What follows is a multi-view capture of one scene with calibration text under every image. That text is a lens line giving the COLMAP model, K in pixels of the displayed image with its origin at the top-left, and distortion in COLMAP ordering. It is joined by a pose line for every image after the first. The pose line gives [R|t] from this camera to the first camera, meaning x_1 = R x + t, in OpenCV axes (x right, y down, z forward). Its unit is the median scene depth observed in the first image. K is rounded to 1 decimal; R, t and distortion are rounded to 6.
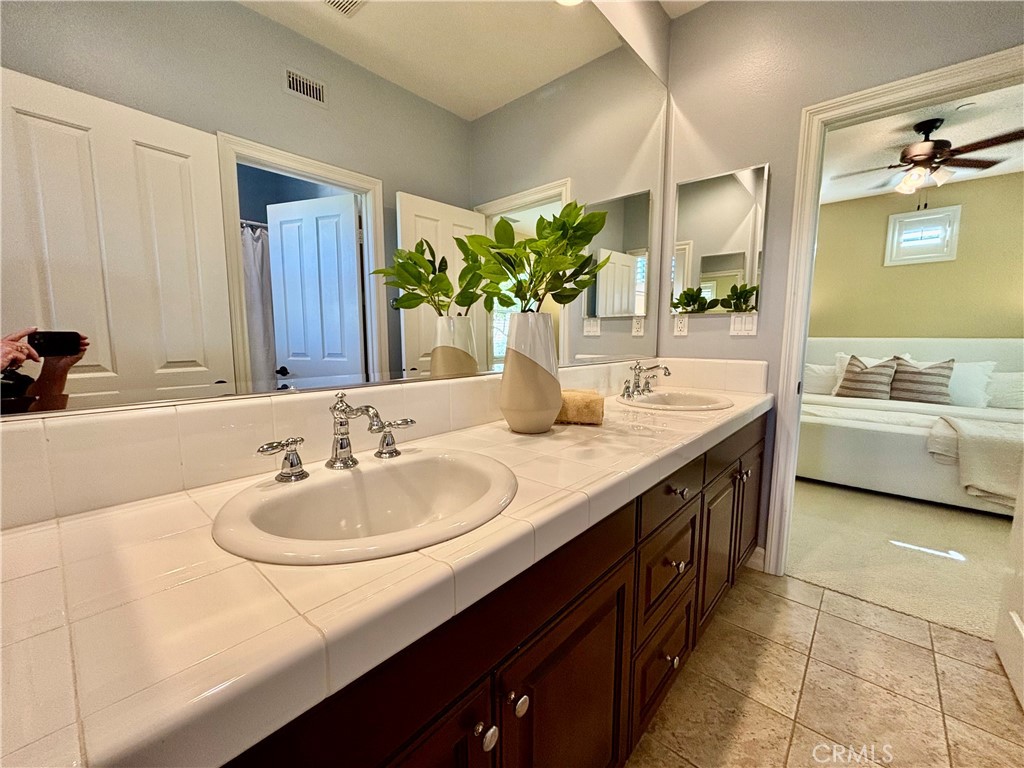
lens RADIAL K [[416.1, 0, 510.1], [0, 416.1, 384.4], [0, 0, 1]] dist [0.002195, 0.000802]
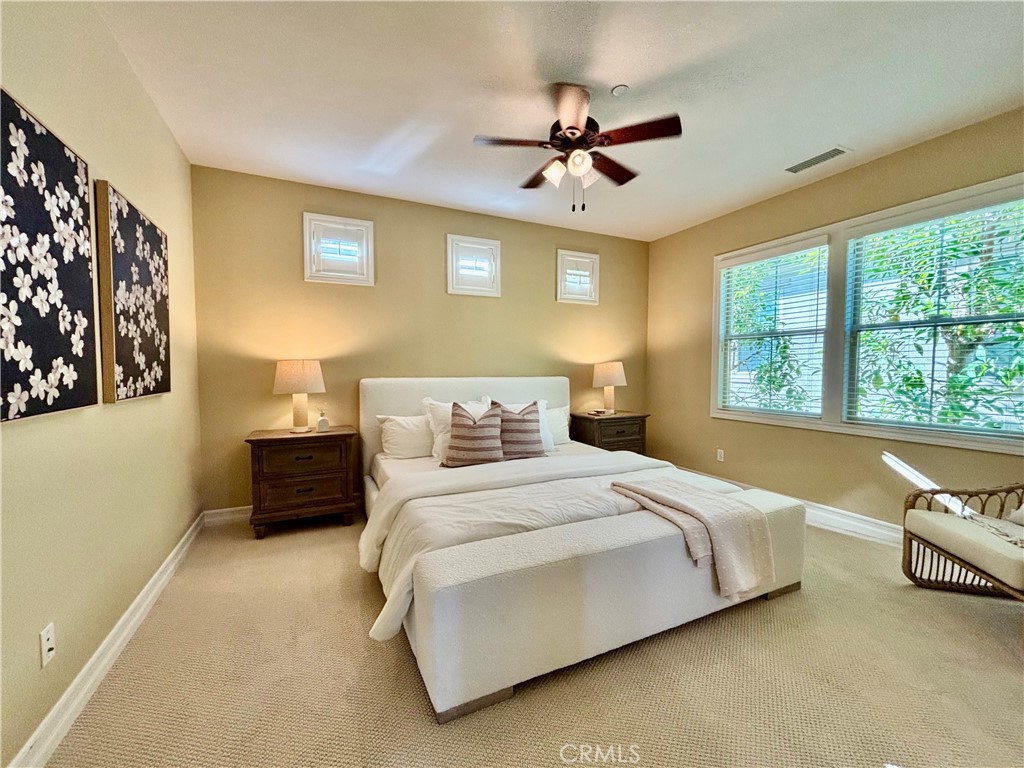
lens RADIAL K [[416.1, 0, 513.9], [0, 416.1, 388.9], [0, 0, 1]] dist [0.002195, 0.000802]
pose [[0.380758, -0.043952, 0.923629, 0.184588], [0.104618, 0.994504, 0.004197, -0.090553], [-0.918737, 0.095030, 0.383264, 0.646355]]
